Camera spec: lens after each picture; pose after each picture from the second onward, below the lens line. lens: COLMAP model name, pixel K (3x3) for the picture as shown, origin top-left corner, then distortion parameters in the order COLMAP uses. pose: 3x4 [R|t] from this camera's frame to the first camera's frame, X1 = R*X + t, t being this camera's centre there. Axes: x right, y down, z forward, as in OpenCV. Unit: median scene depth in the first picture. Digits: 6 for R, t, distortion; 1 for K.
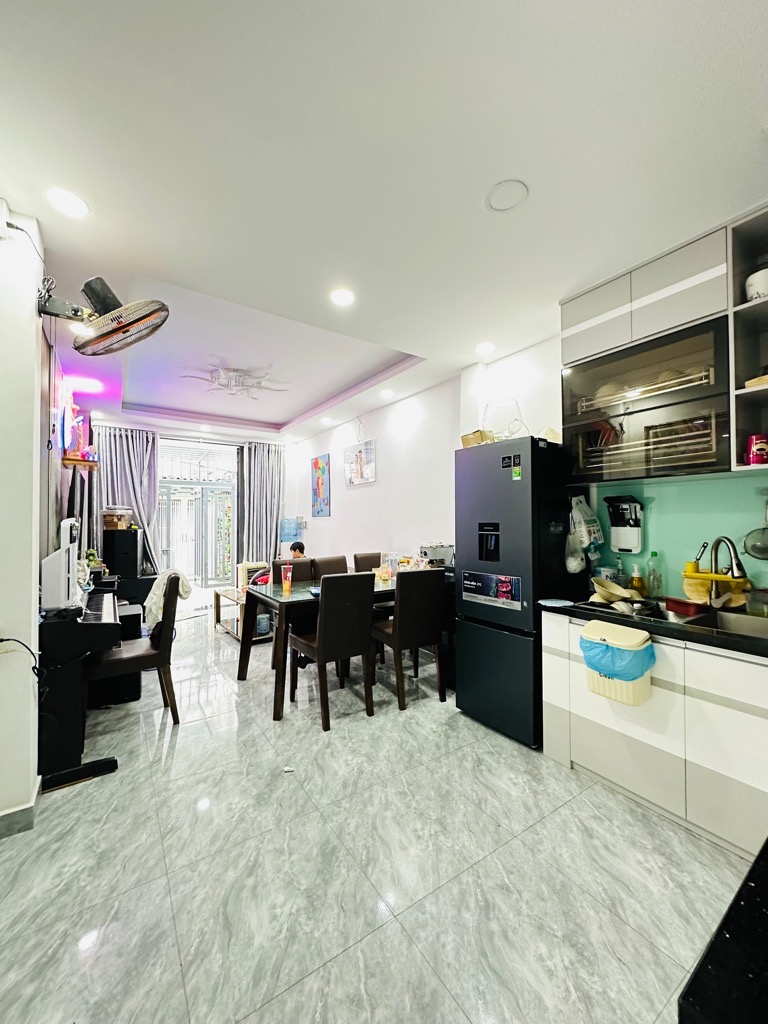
lens RADIAL K [[412.3, 0, 383.2], [0, 412.3, 513.0], [0, 0, 1]] dist [-0.002193, 0.000036]
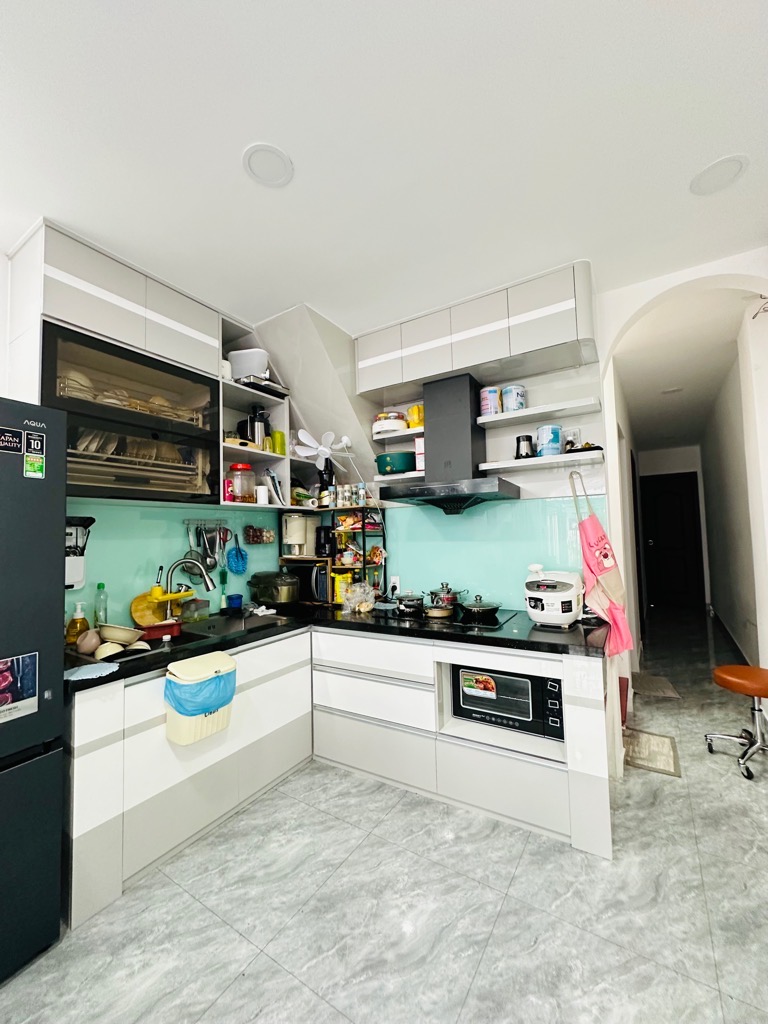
lens RADIAL K [[412.3, 0, 383.7], [0, 412.3, 512.4], [0, 0, 1]] dist [-0.002193, 0.000036]
pose [[-0.405184, 0.068220, 0.911687, -0.446759], [0.014861, 0.997572, -0.068042, 0.014894], [-0.914115, -0.014021, -0.405214, 0.930761]]
